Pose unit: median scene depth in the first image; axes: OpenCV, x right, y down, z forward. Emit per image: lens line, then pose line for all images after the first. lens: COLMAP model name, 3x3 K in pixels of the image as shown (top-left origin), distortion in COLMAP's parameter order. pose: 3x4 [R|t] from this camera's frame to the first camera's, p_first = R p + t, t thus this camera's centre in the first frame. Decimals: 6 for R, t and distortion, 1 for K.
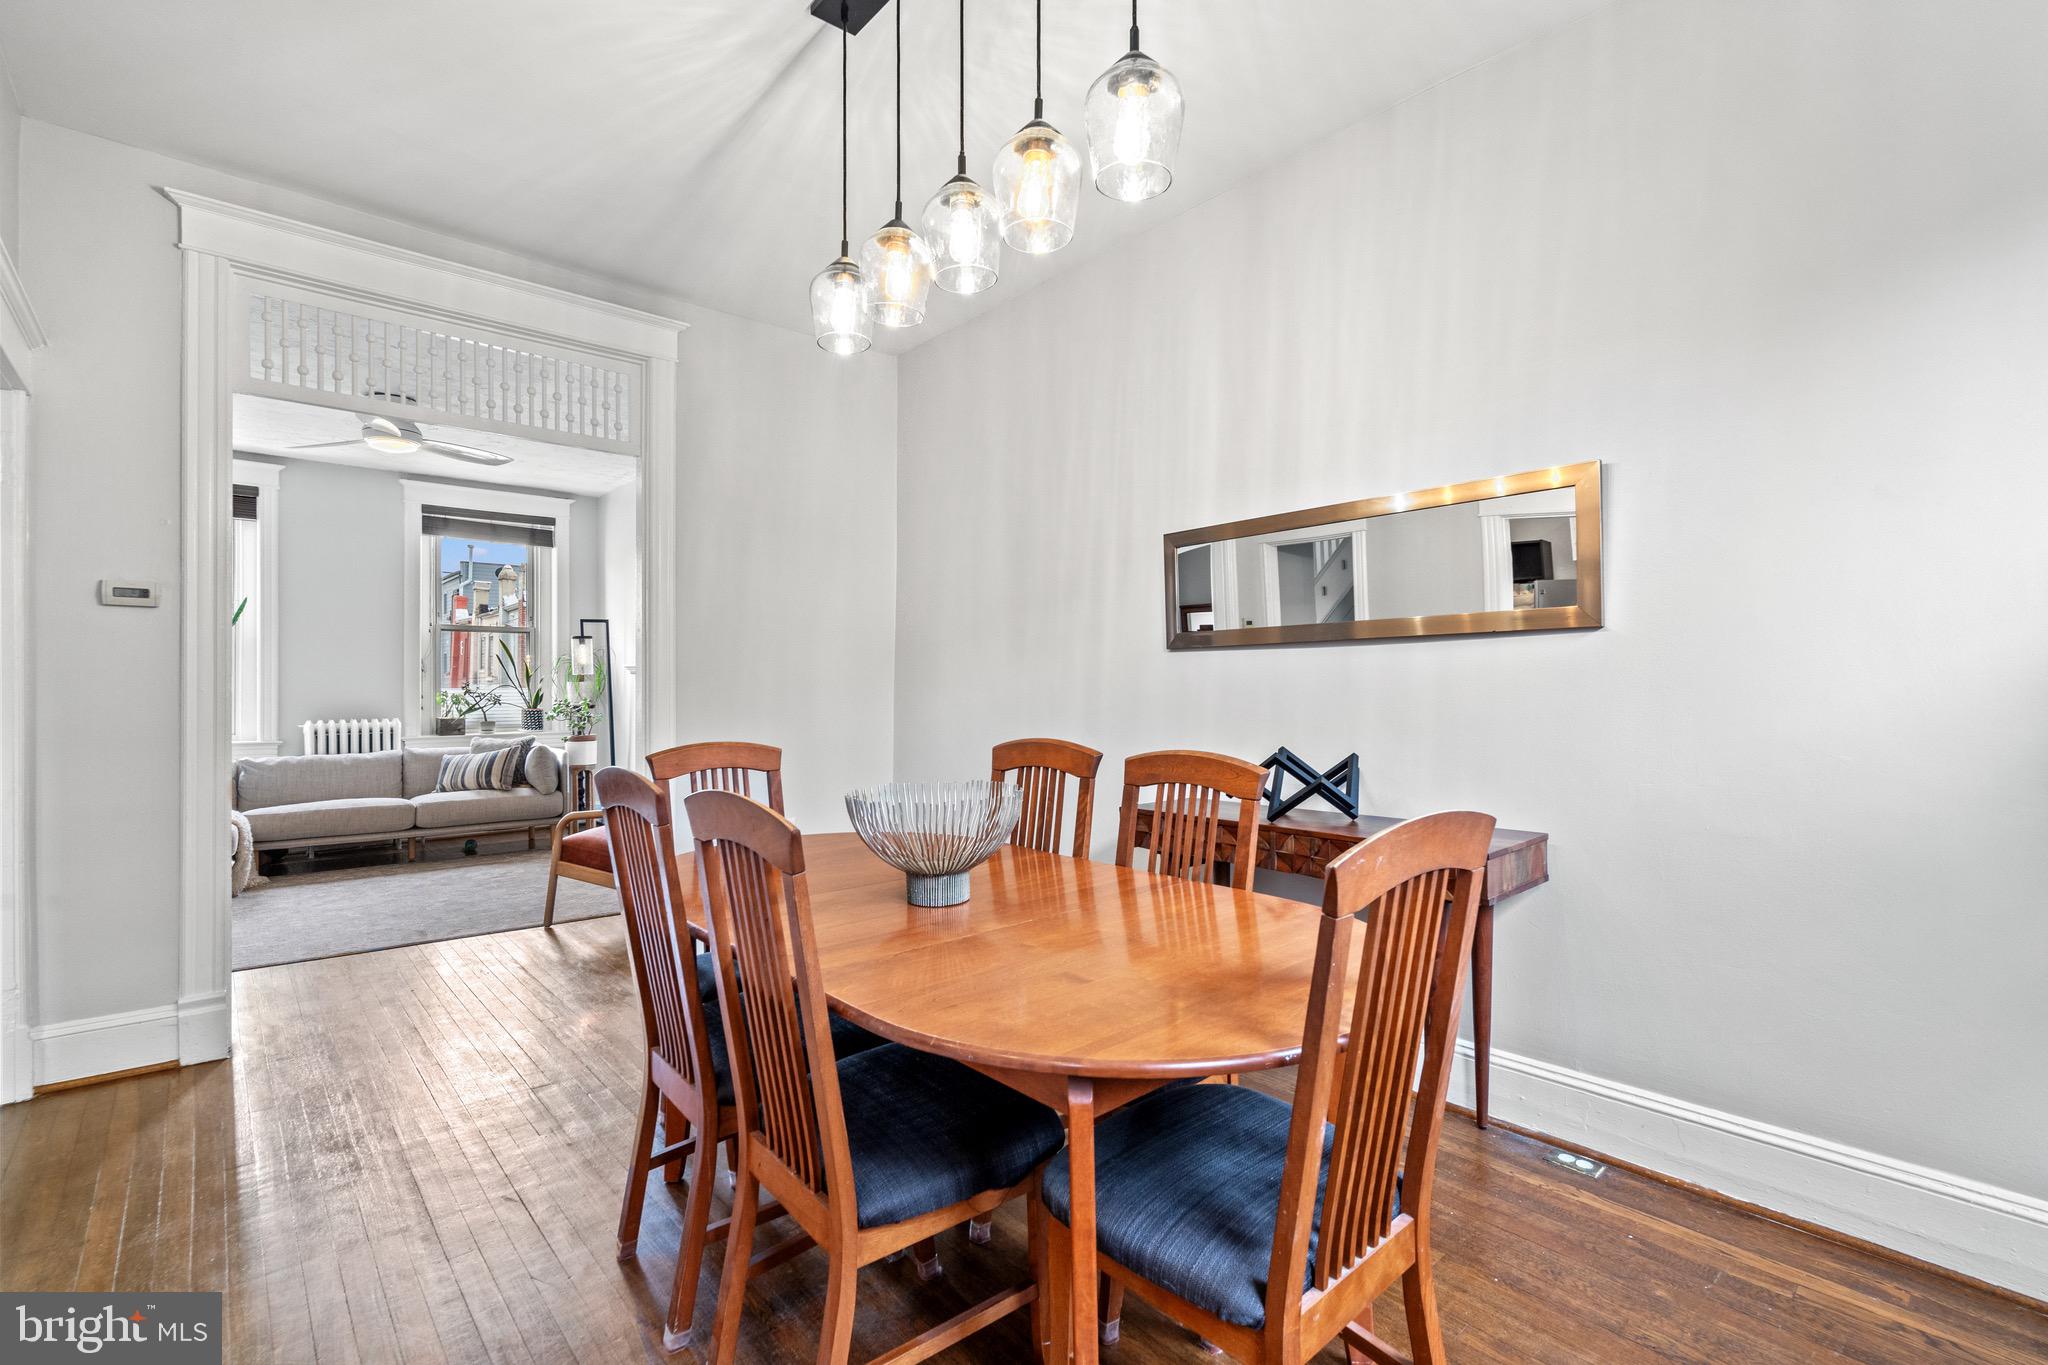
lens RADIAL K [[936.0, 0, 1035.1], [0, 936.0, 696.3], [0, 0, 1]] dist [-0.000127, 0.000157]
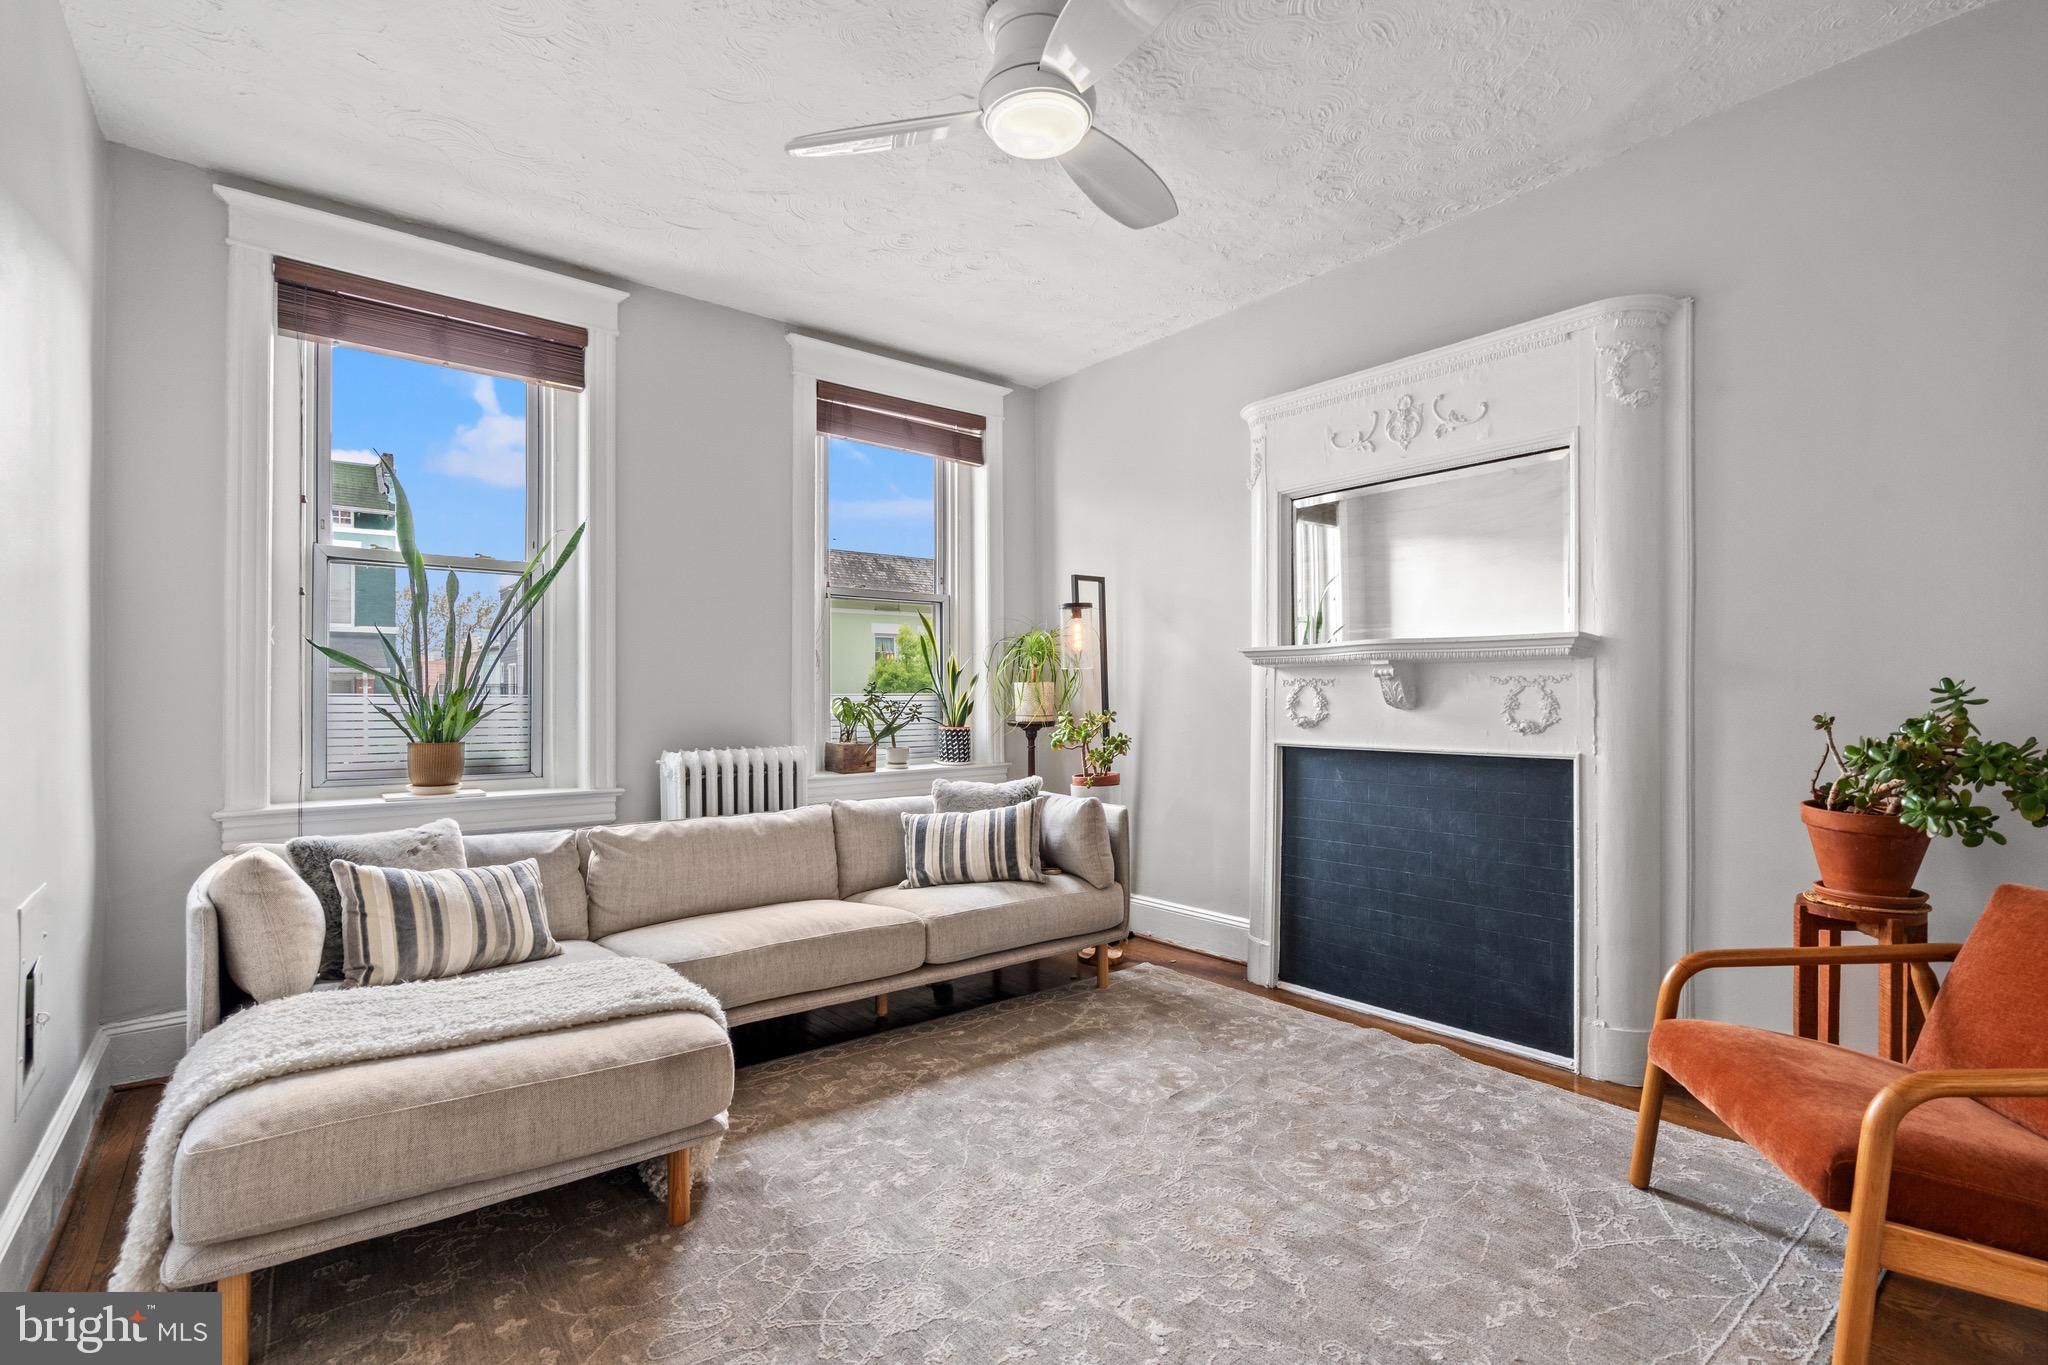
lens RADIAL K [[936.0, 0, 1022.9], [0, 936.0, 693.2], [0, 0, 1]] dist [-0.000127, 0.000157]
pose [[0.999214, -0.001403, -0.039605, -0.547344], [0.001011, 0.999950, -0.009916, -0.002987], [0.039617, 0.009869, 0.999166, 0.457280]]
